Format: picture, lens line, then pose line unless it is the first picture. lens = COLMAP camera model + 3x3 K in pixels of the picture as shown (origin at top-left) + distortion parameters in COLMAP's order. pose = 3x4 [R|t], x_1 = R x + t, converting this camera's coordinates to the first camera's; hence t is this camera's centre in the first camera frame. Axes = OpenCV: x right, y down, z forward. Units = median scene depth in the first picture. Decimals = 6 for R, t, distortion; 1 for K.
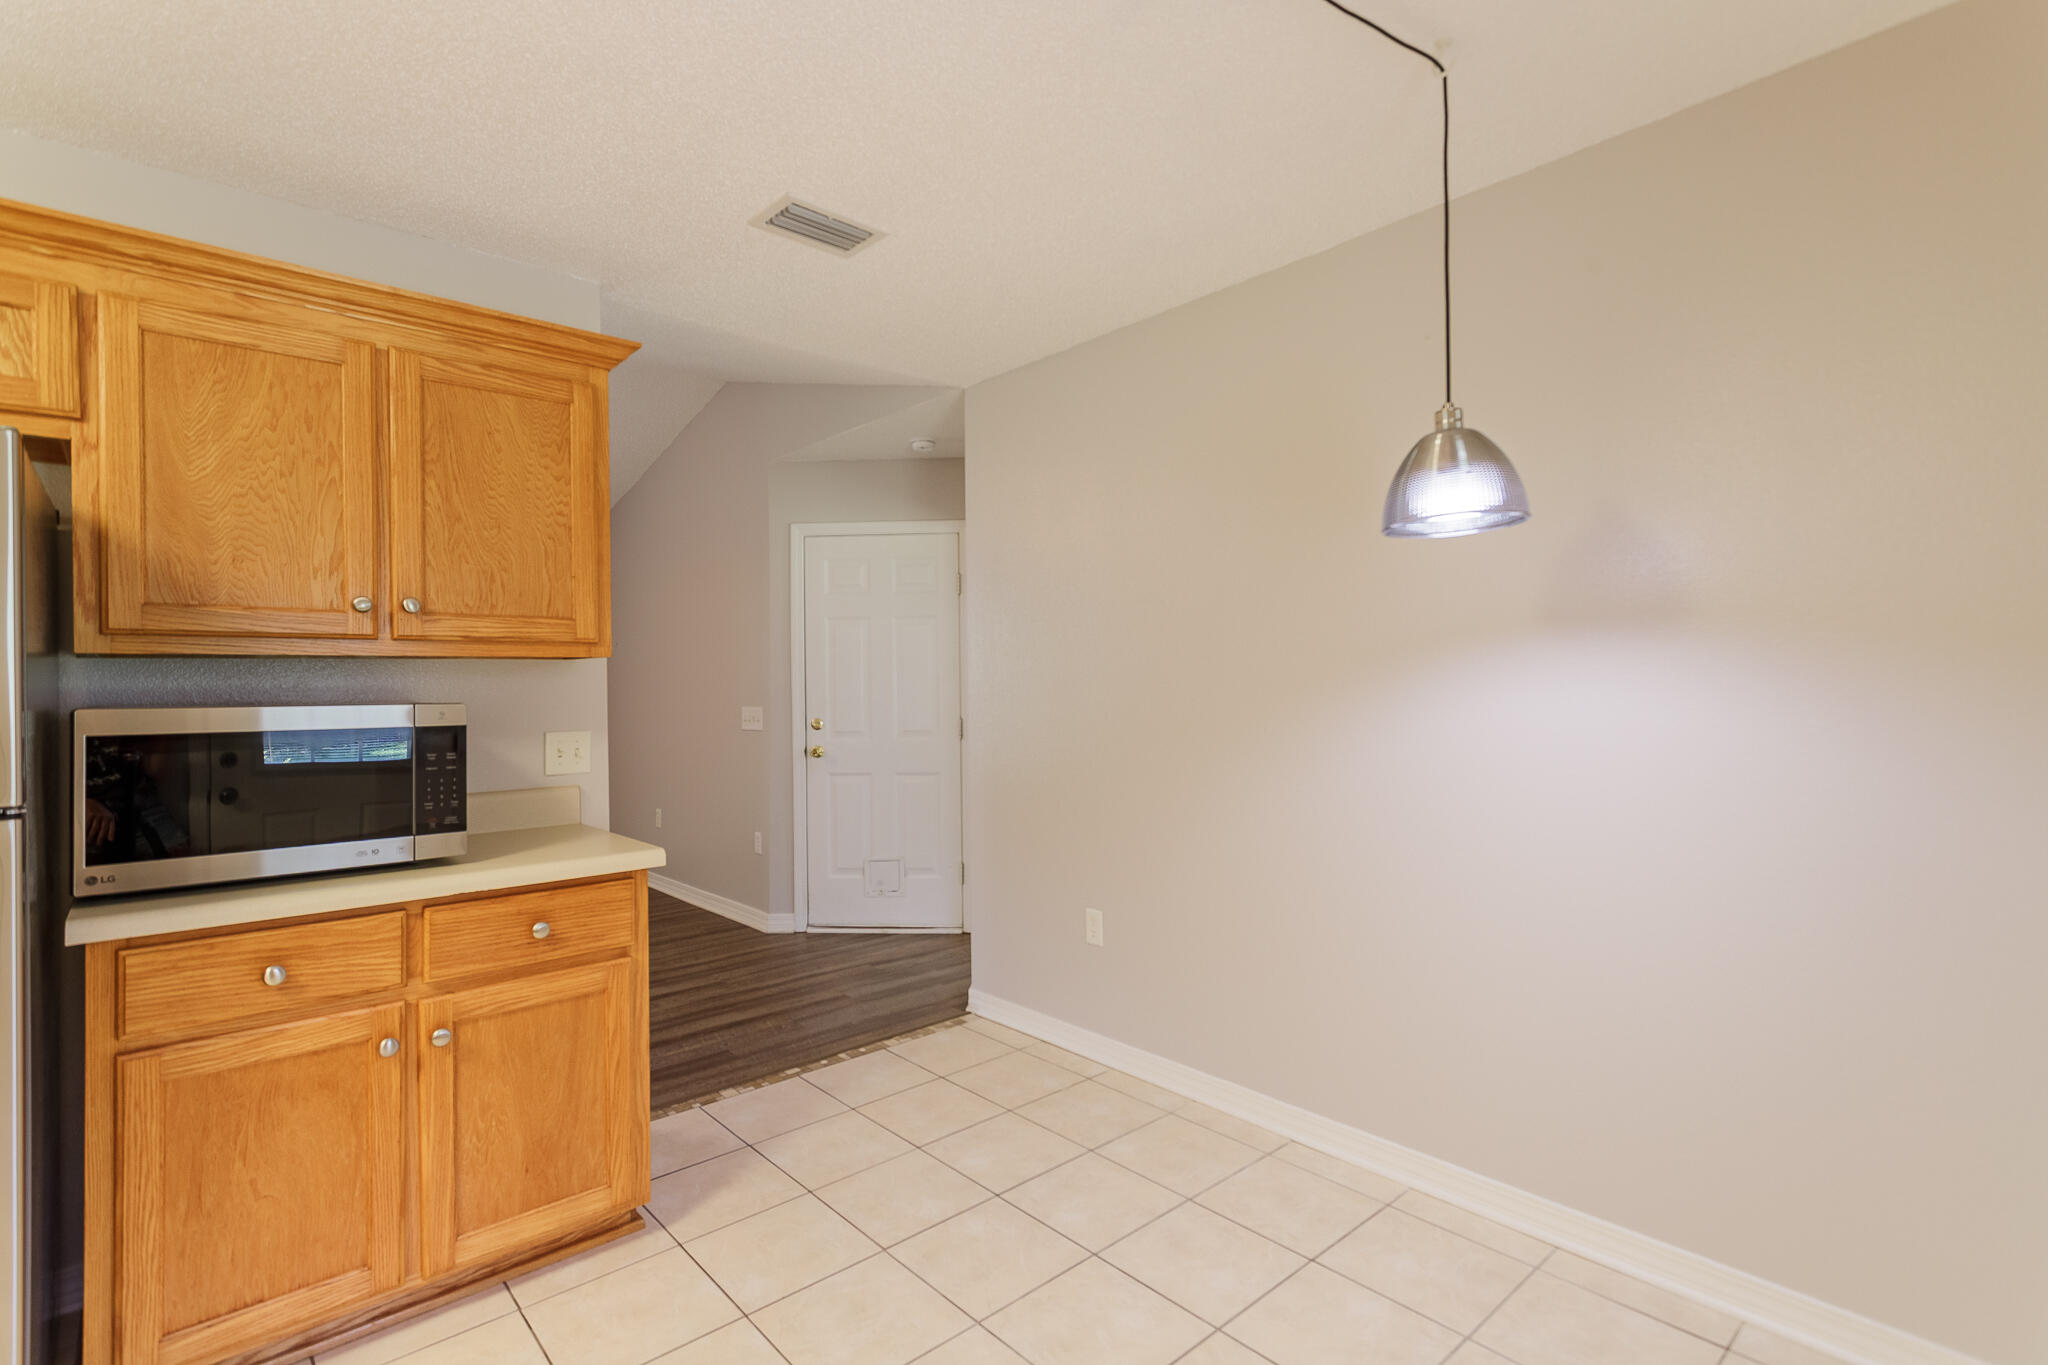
lens RADIAL K [[975.3, 0, 1017.1], [0, 975.3, 681.5], [0, 0, 1]] dist [0.010302, -0.000560]
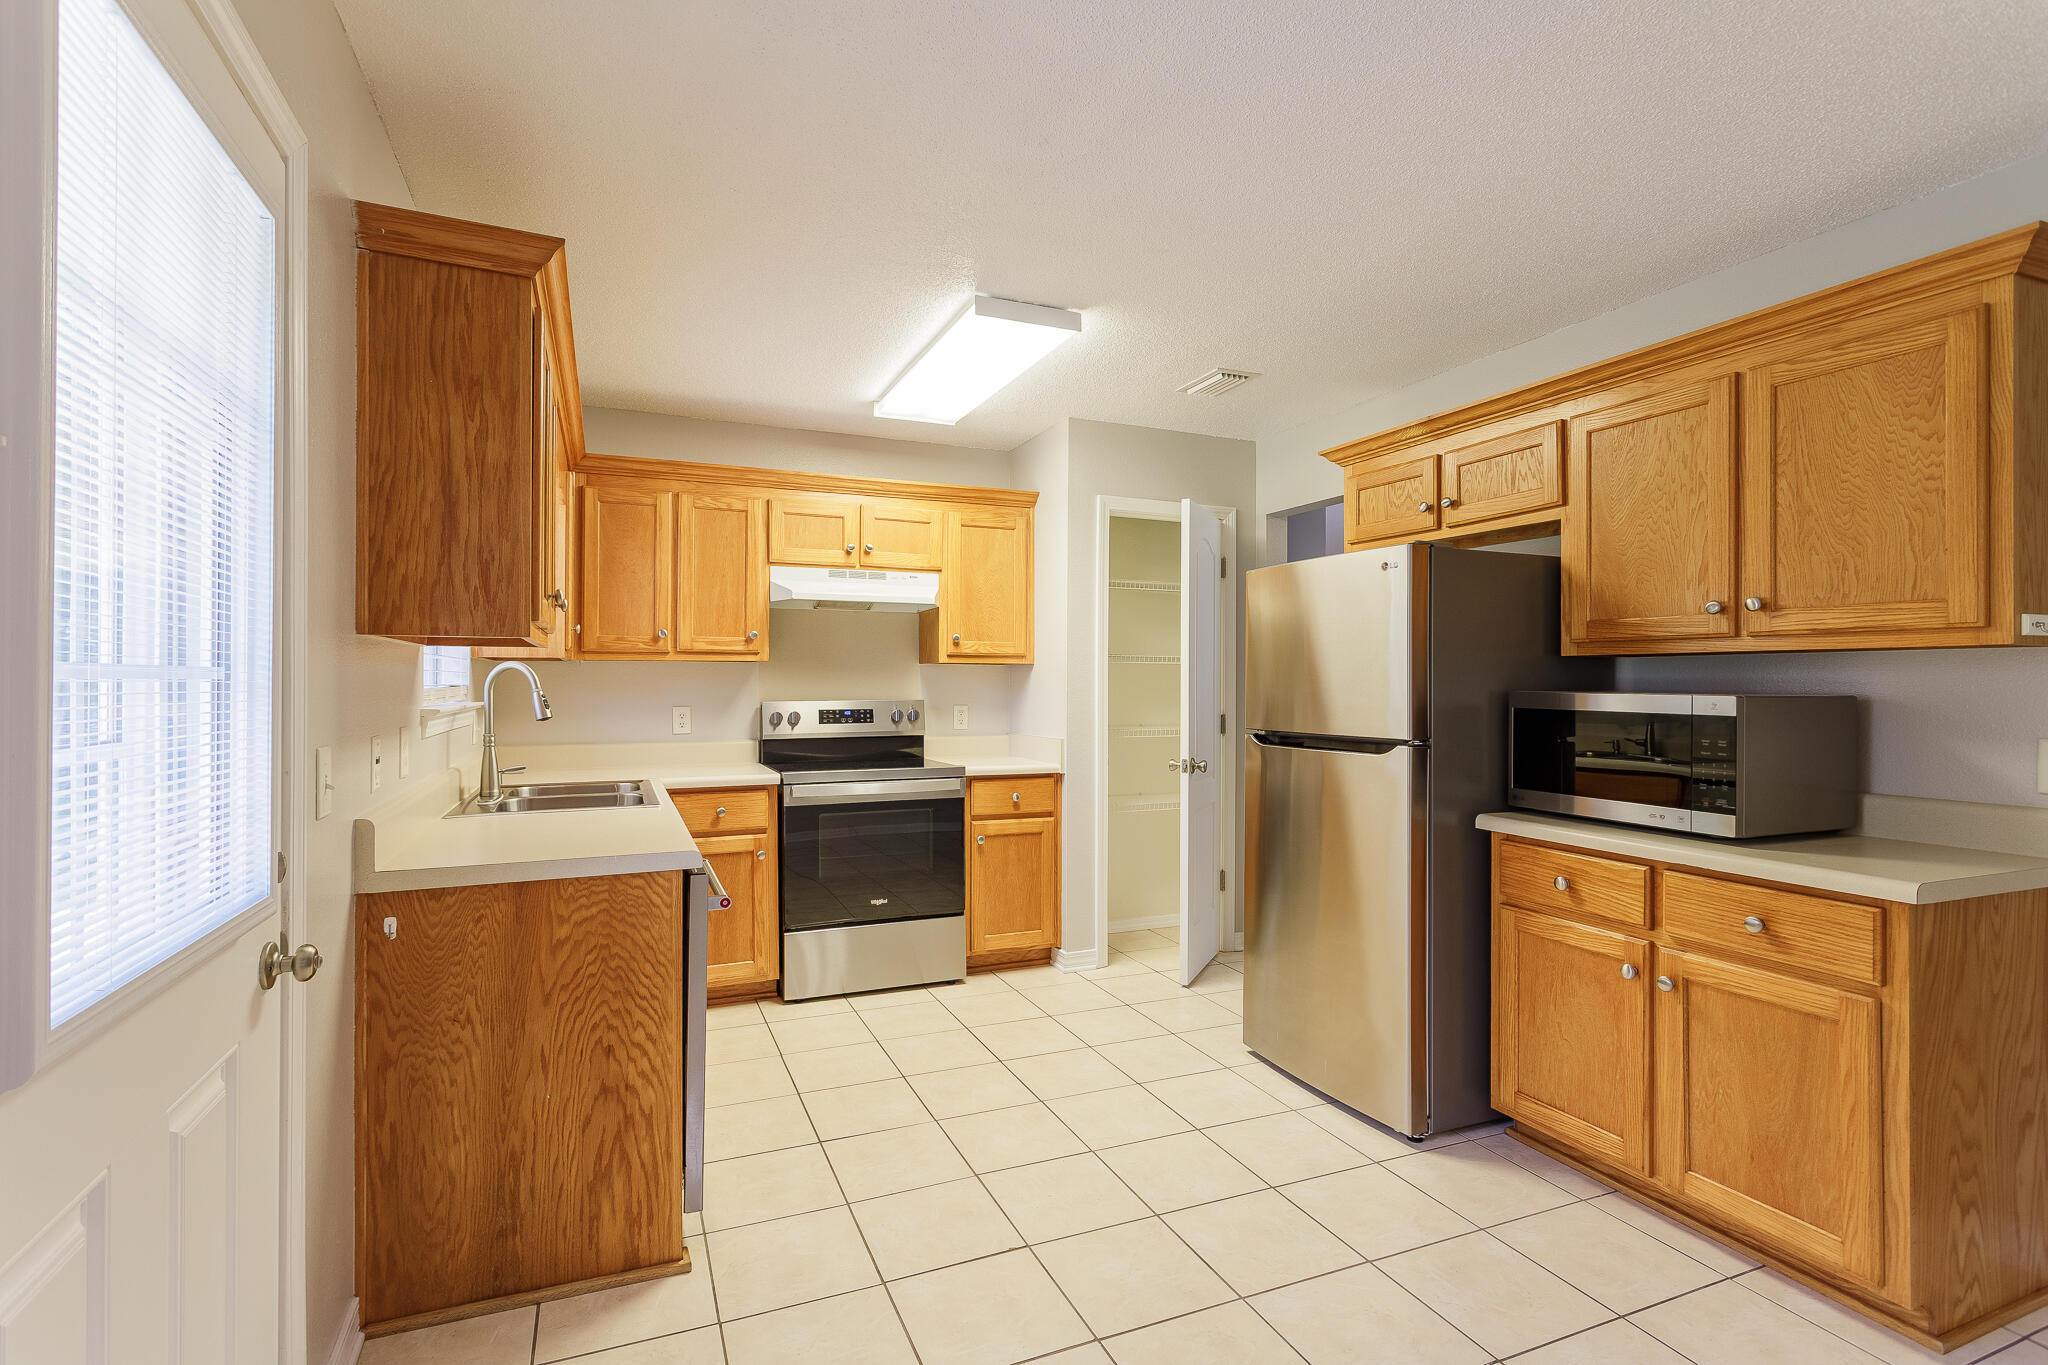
lens RADIAL K [[975.3, 0, 1009.4], [0, 975.3, 678.2], [0, 0, 1]] dist [0.010302, -0.000560]
pose [[-0.328988, 0.011504, -0.944264, 0.682608], [0.005893, 0.999931, 0.010129, -0.011800], [0.944316, -0.002232, -0.329033, 0.589056]]
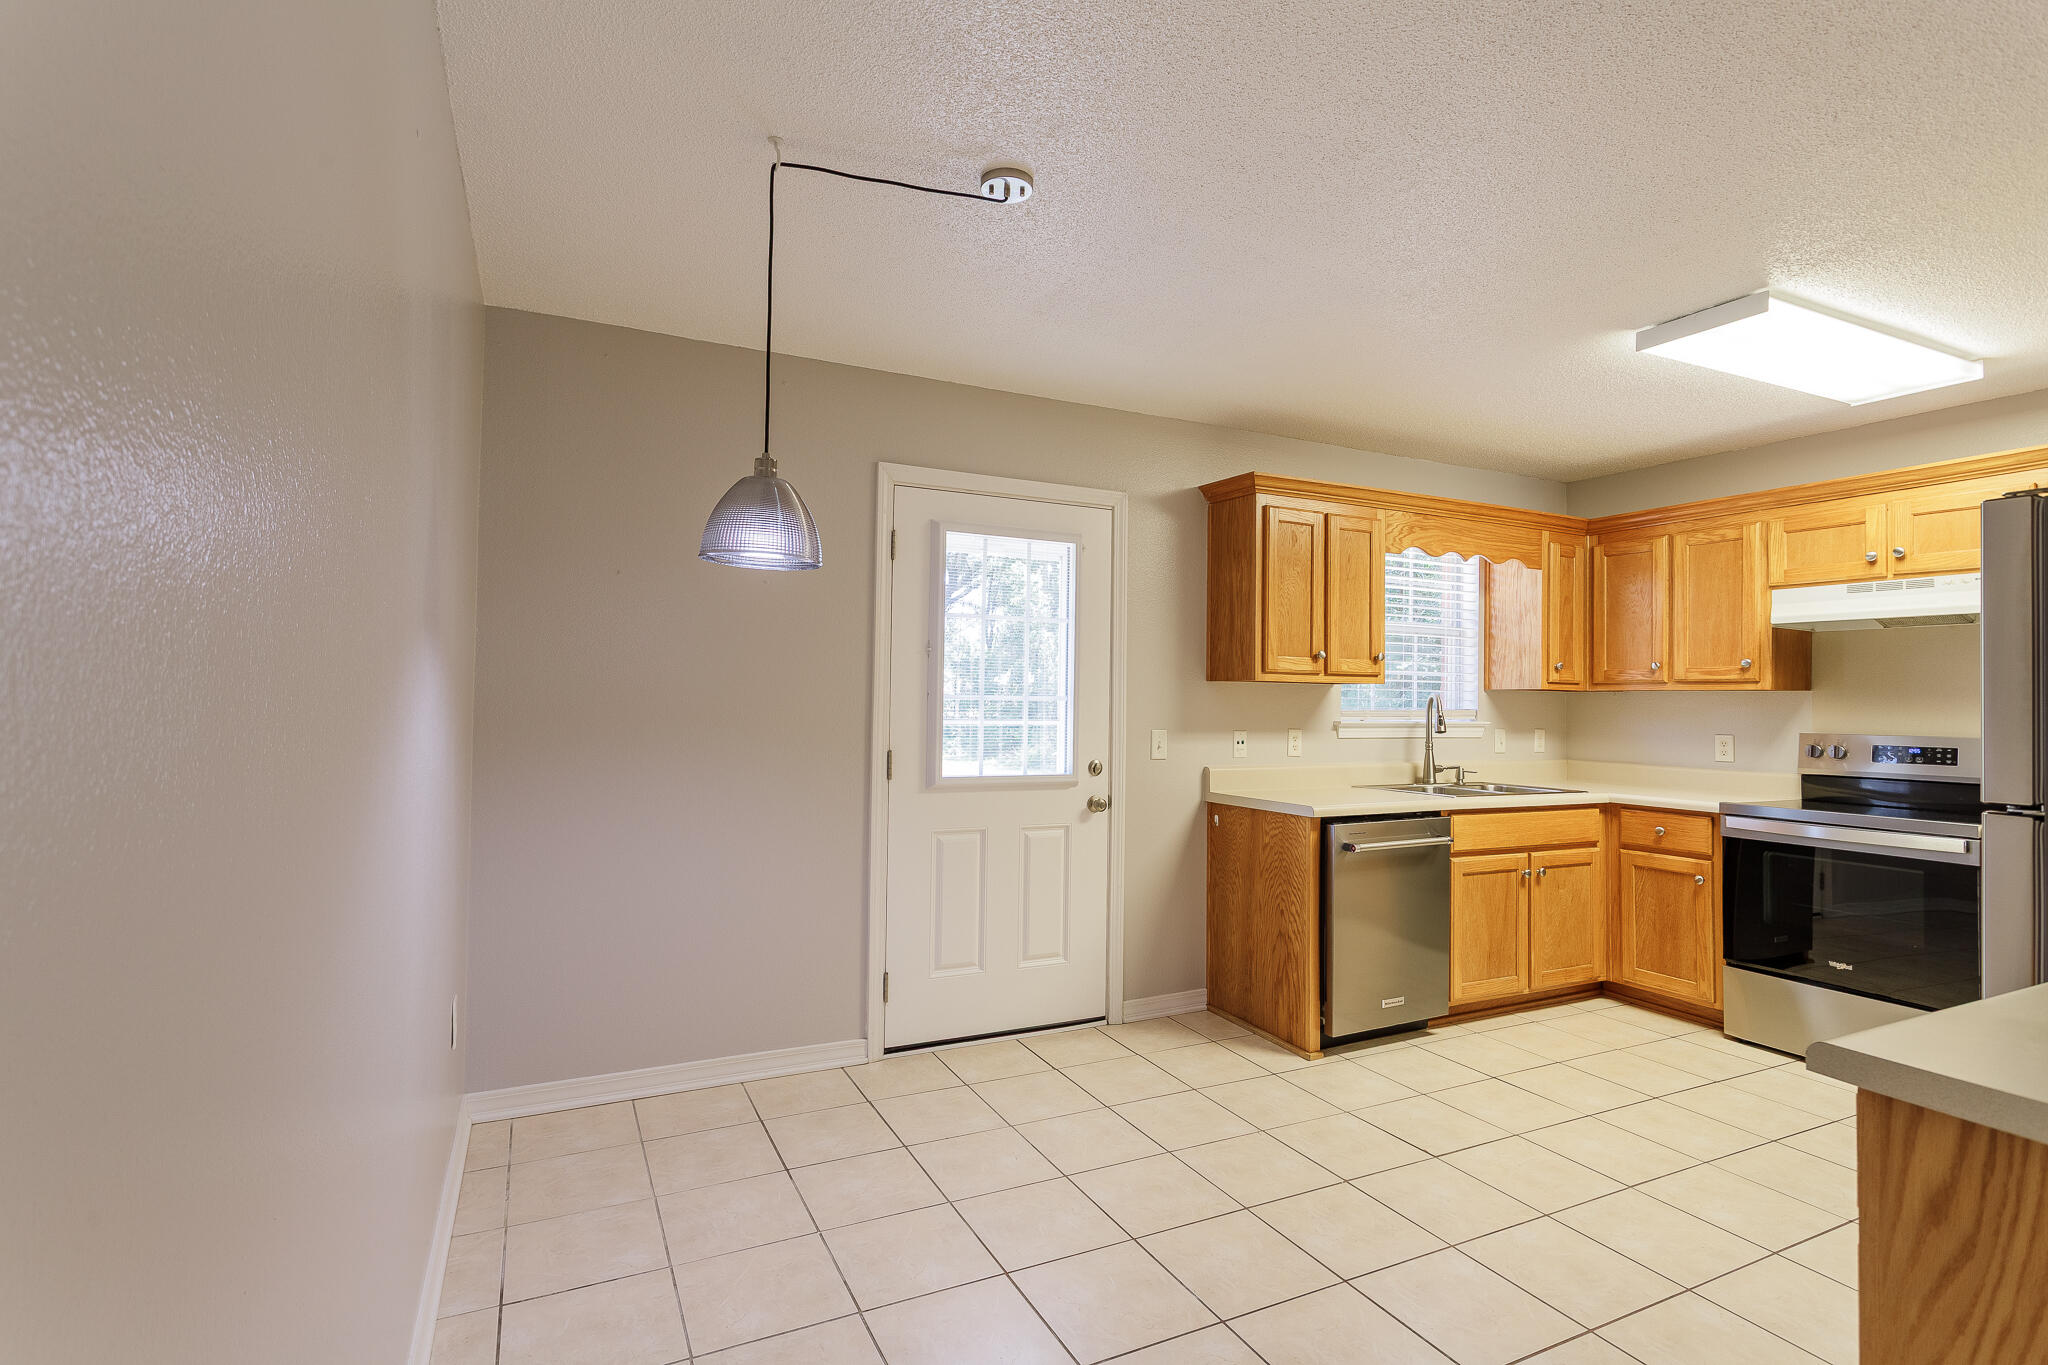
lens RADIAL K [[975.3, 0, 1012.2], [0, 975.3, 683.3], [0, 0, 1]] dist [0.010302, -0.000560]
pose [[-0.961762, 0.005702, 0.273827, -0.082203], [-0.000555, 0.999741, -0.022767, 0.001281], [-0.273886, -0.022048, -0.961509, 1.638827]]
